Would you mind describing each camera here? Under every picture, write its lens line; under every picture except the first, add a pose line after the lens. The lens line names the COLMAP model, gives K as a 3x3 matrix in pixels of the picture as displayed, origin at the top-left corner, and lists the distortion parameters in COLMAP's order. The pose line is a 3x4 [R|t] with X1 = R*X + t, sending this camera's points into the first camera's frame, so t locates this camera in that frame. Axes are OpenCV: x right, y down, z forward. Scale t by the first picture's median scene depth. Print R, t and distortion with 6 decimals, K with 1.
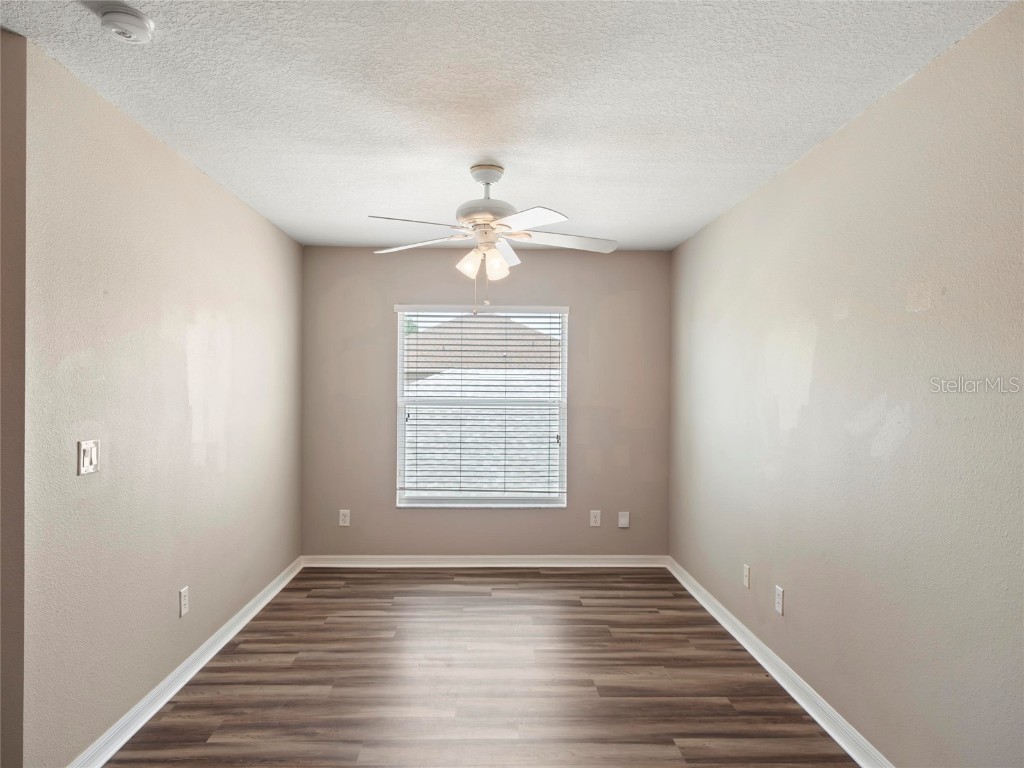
lens RADIAL K [[676.1, 0, 509.9], [0, 676.1, 393.3], [0, 0, 1]] dist [-0.005472, 0.000001]
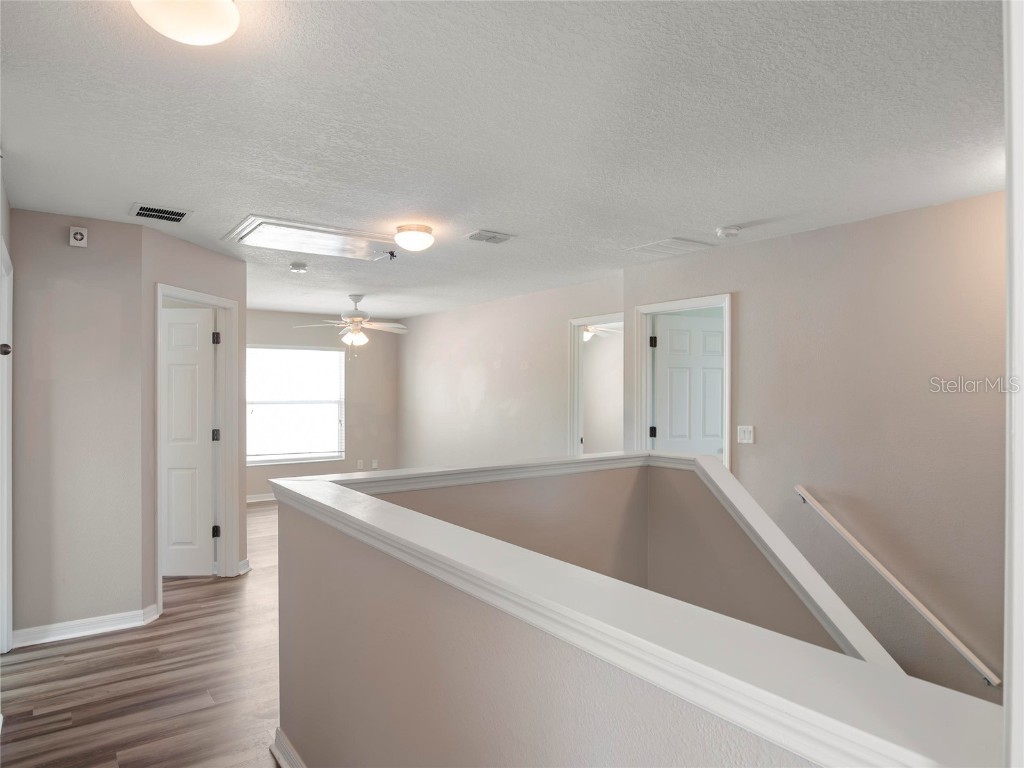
lens RADIAL K [[631.8, 0, 515.1], [0, 631.8, 390.1], [0, 0, 1]] dist [-0.007159, -0.001998]
pose [[0.818341, -0.006387, 0.574697, -0.609526], [0.010492, 0.999938, -0.003827, -0.006008], [-0.574637, 0.009162, 0.818357, -0.760210]]
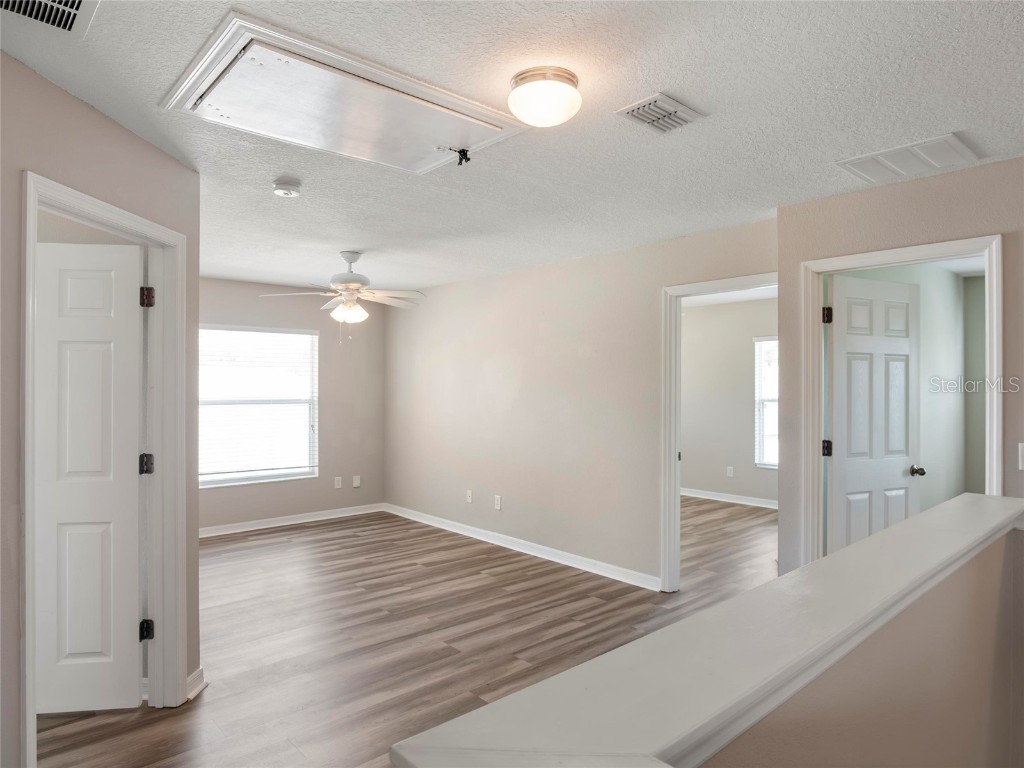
lens RADIAL K [[627.9, 0, 512.0], [0, 627.9, 384.0], [0, 0, 1]] dist [-0.007746, -0.001146]
pose [[0.759650, -0.004877, 0.650314, -0.533668], [0.010771, 0.999929, -0.005083, -0.011082], [-0.650243, 0.010865, 0.759648, -0.271805]]
